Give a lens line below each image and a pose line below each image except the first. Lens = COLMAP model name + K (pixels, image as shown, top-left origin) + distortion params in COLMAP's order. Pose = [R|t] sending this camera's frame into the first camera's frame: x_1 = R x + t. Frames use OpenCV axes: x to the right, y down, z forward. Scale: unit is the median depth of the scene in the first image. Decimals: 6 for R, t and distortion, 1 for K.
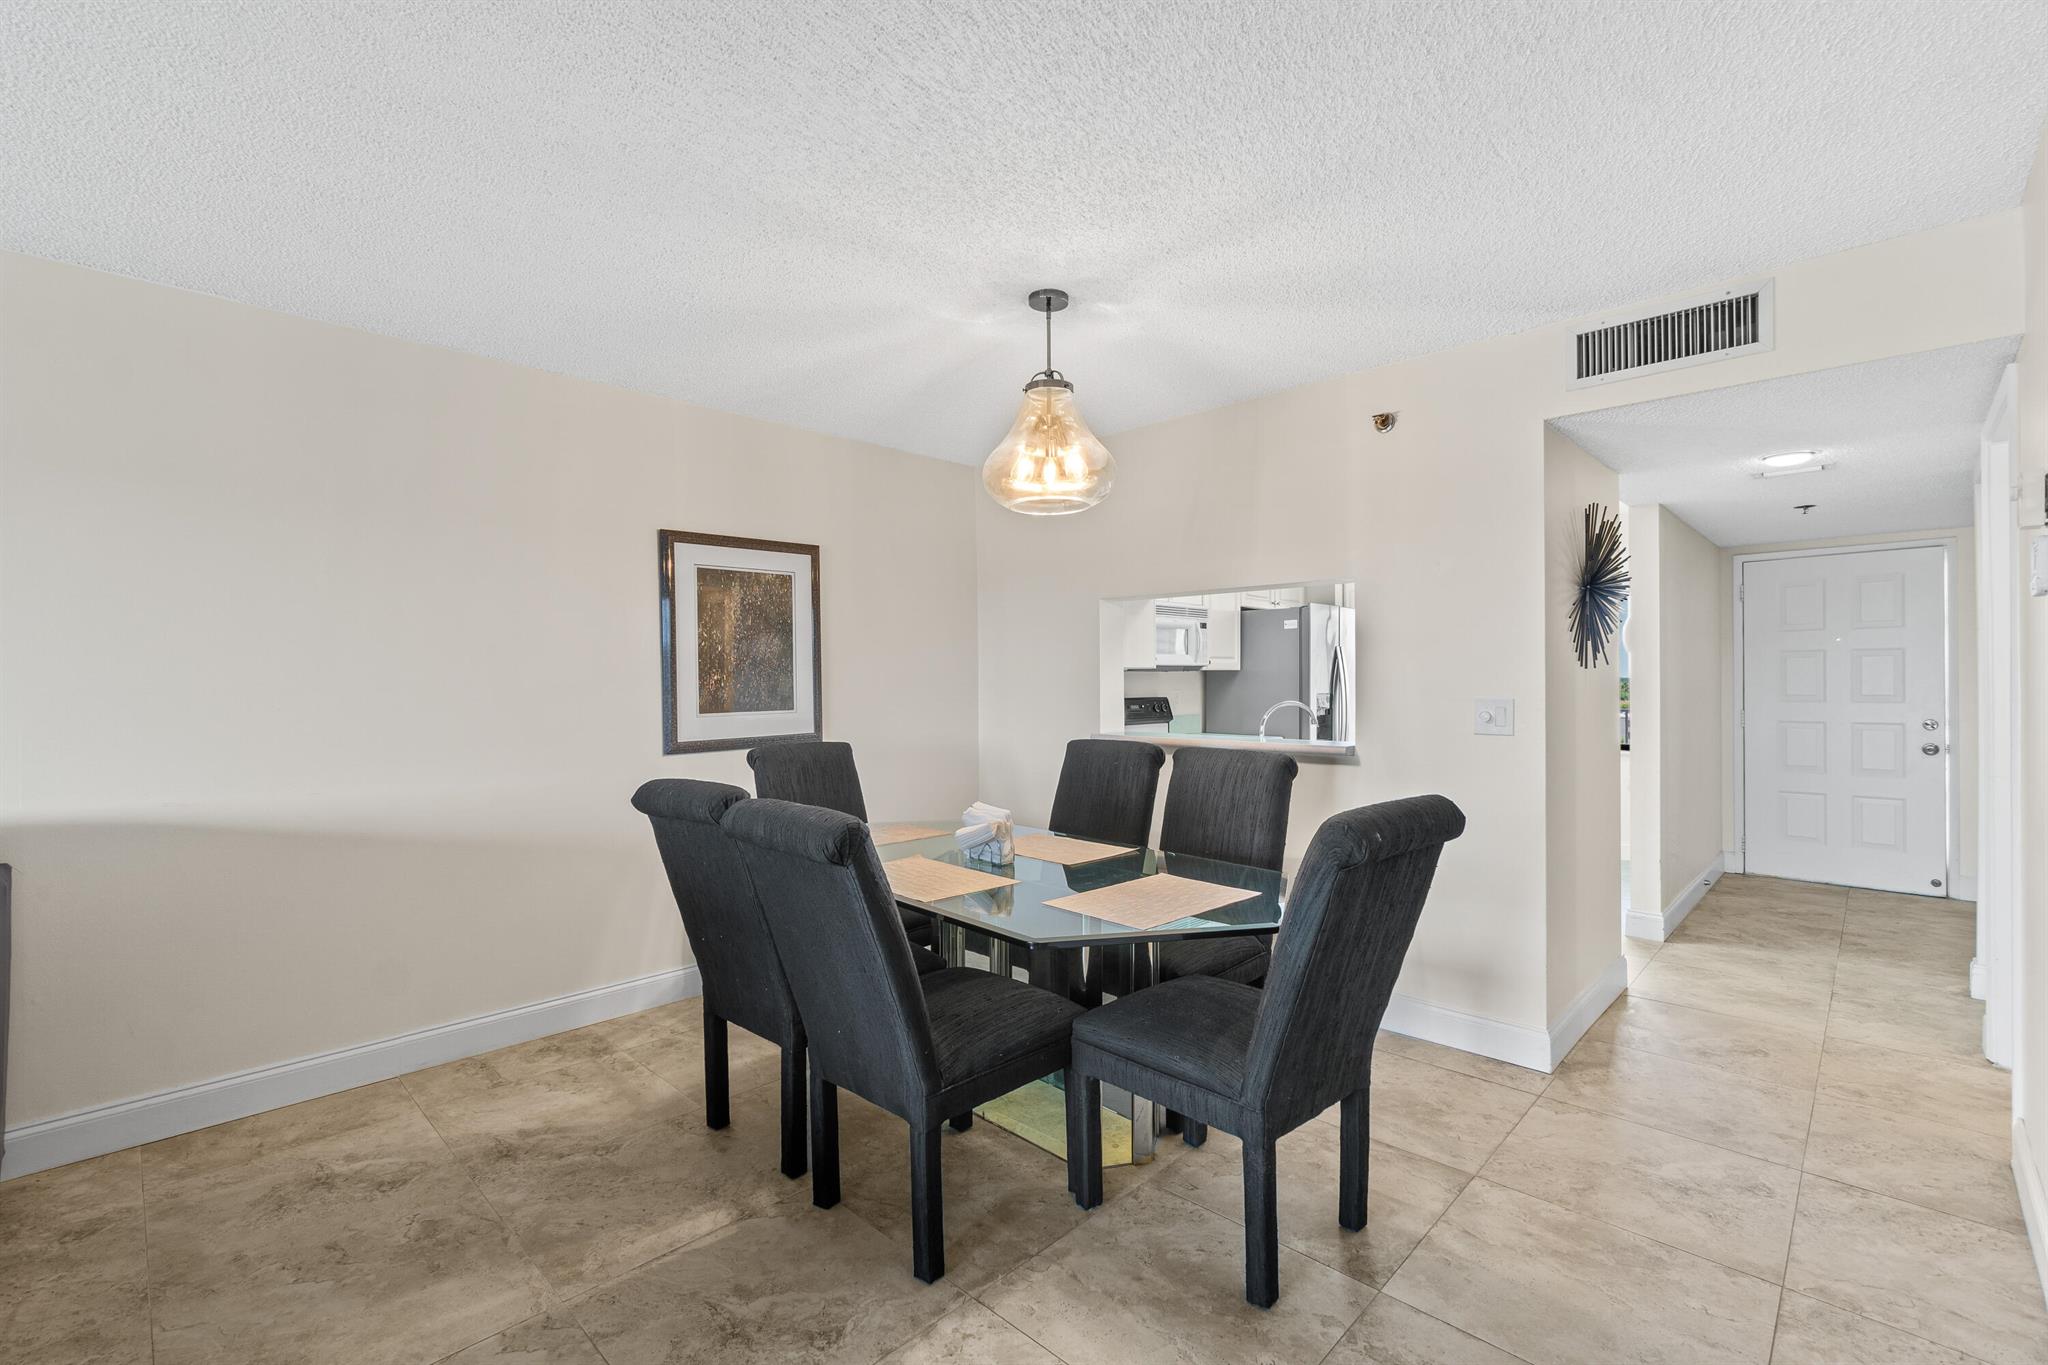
lens RADIAL K [[884.6, 0, 1026.0], [0, 884.6, 692.5], [0, 0, 1]] dist [0.000781, 0.000166]
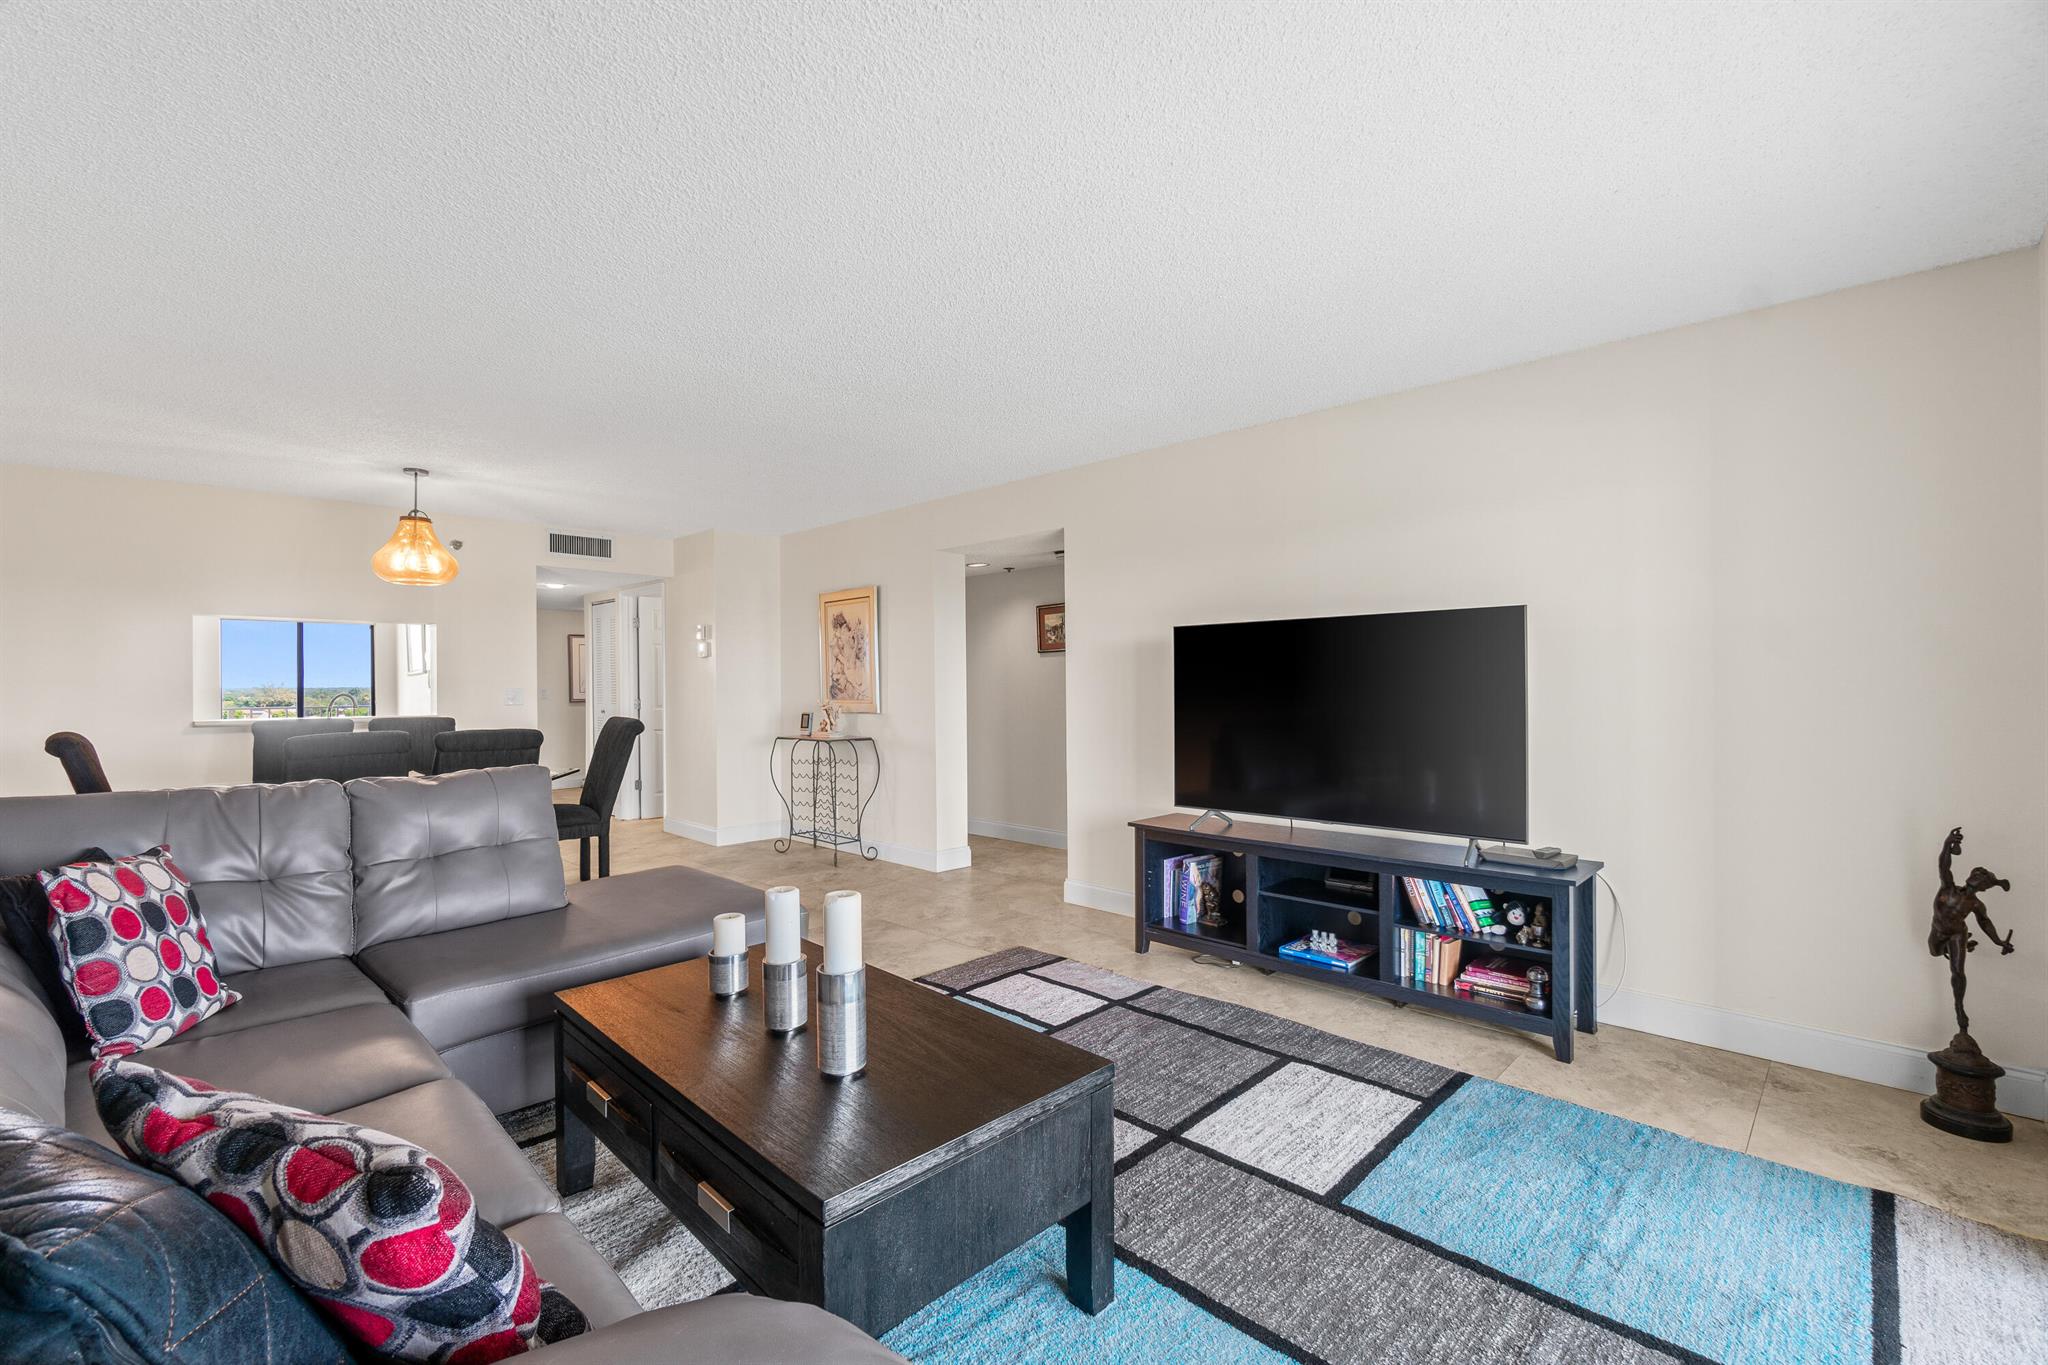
lens RADIAL K [[884.6, 0, 1024.6], [0, 884.6, 686.2], [0, 0, 1]] dist [0.000781, 0.000166]
pose [[0.005034, 0.005487, 0.999972, -1.627601], [0.013988, 0.999887, -0.005557, 0.005990], [-0.999889, 0.014015, 0.004957, -0.190226]]
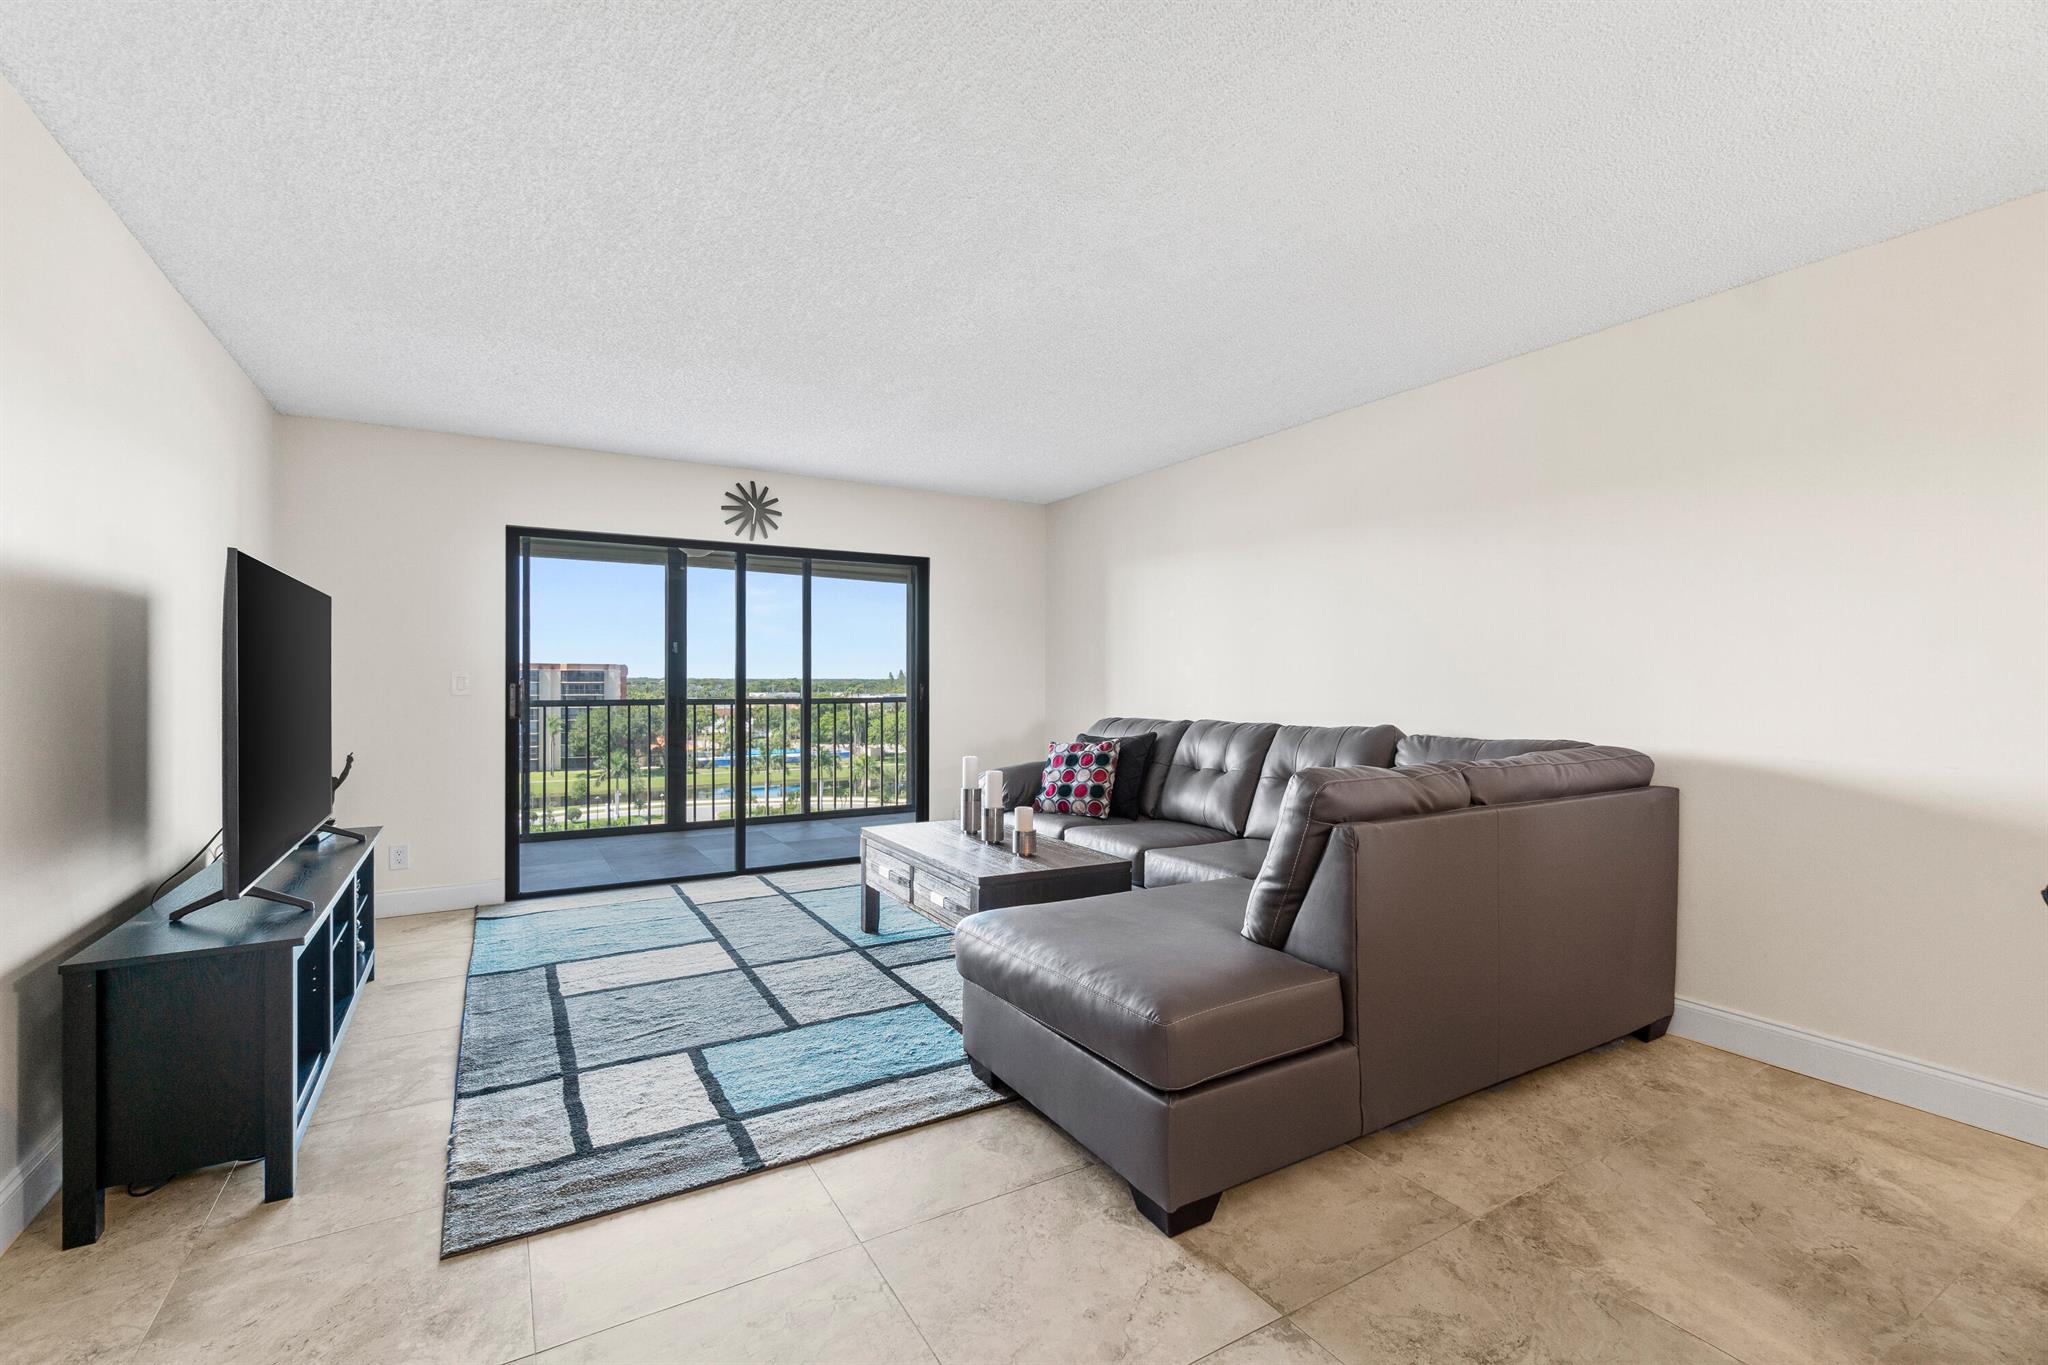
lens RADIAL K [[884.6, 0, 1024.3], [0, 884.6, 676.0], [0, 0, 1]] dist [0.000781, 0.000166]
pose [[-0.256142, 0.006554, -0.966617, 0.374839], [-0.000257, 0.999977, 0.006848, 0.006385], [0.966639, 0.002002, -0.256134, 0.403916]]
